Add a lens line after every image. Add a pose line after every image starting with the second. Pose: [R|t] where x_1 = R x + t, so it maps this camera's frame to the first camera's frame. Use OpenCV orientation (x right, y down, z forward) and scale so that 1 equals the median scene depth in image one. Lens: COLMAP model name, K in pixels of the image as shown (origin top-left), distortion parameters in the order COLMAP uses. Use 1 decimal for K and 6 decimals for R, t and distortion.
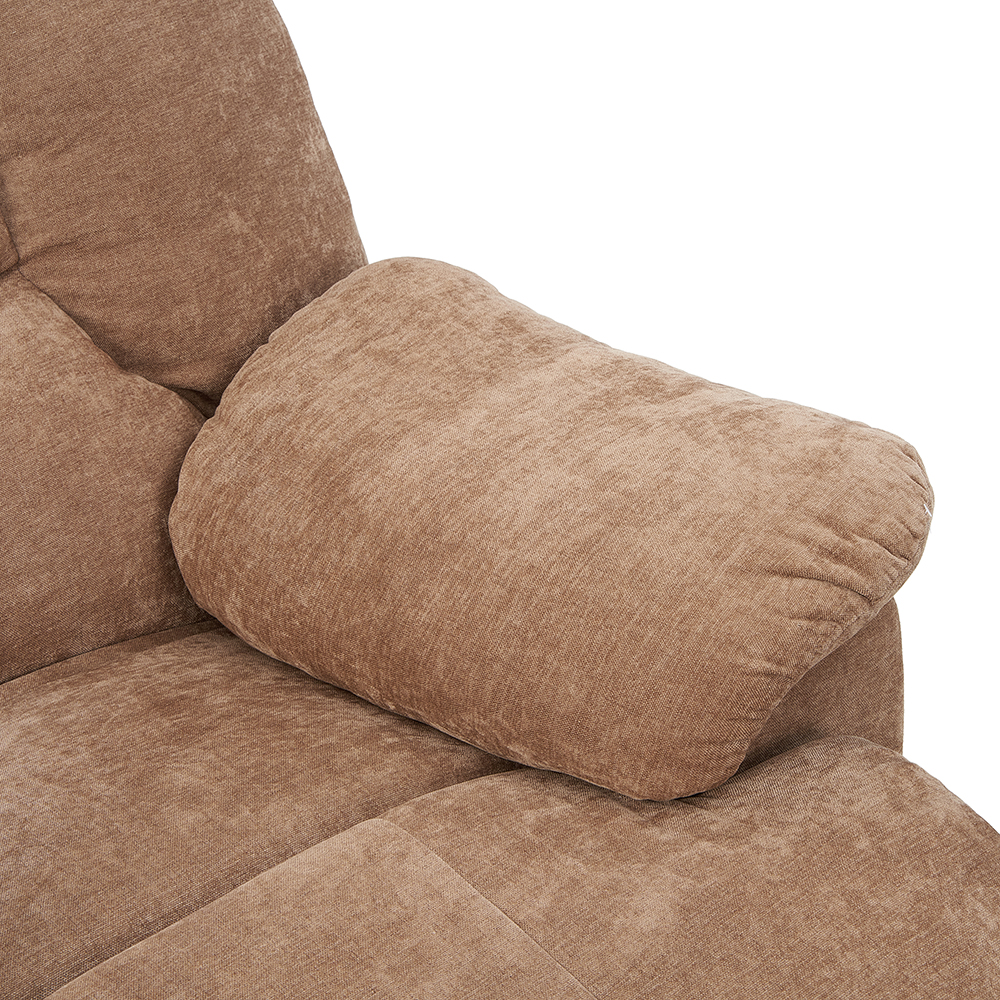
lens RADIAL K [[2345.9, 0, 498.3], [0, 2345.9, 498.8], [0, 0, 1]] dist [0.160534, 0.000000]
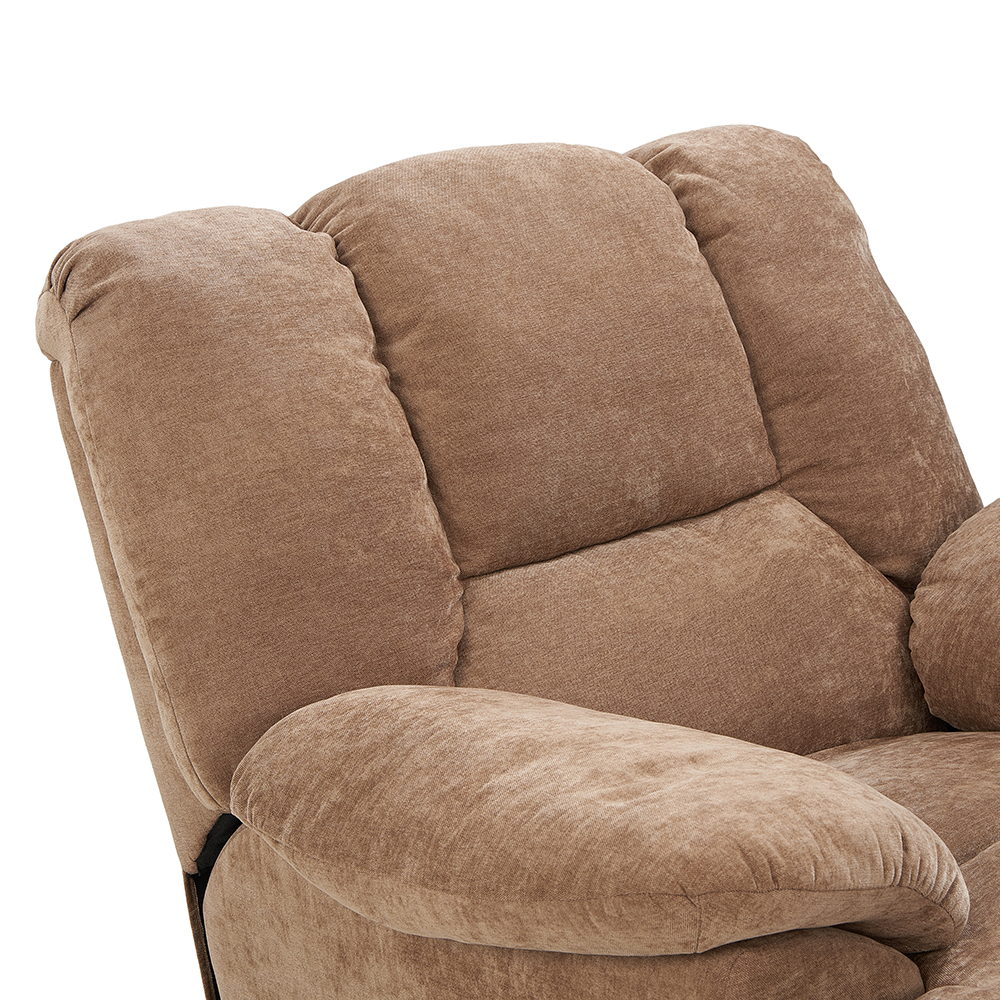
lens RADIAL K [[2345.9, 0, 500.4], [0, 2345.9, 501.3], [0, 0, 1]] dist [0.160534, 0.000000]
pose [[0.999674, -0.025402, -0.002493, -0.430322], [0.023398, 0.951050, -0.308150, 0.399835], [0.010198, 0.307992, 0.951334, -0.390676]]
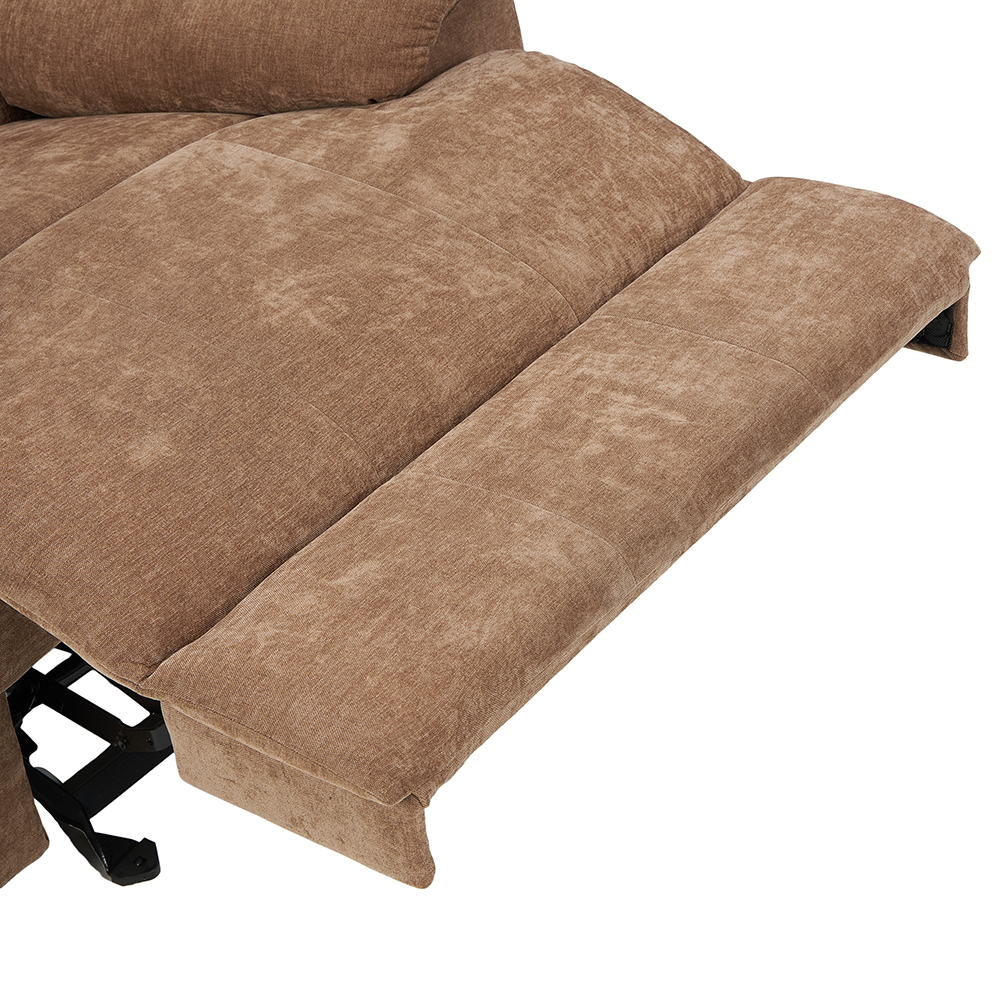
lens RADIAL K [[2587.3, 0, 501.6], [0, 2587.3, 500.8], [0, 0, 1]] dist [0.207576, 0.000000]
pose [[0.964929, -0.198606, 0.171664, -0.183010], [0.201007, 0.979584, 0.003460, 0.373514], [-0.168846, 0.031167, 0.985149, -0.604662]]
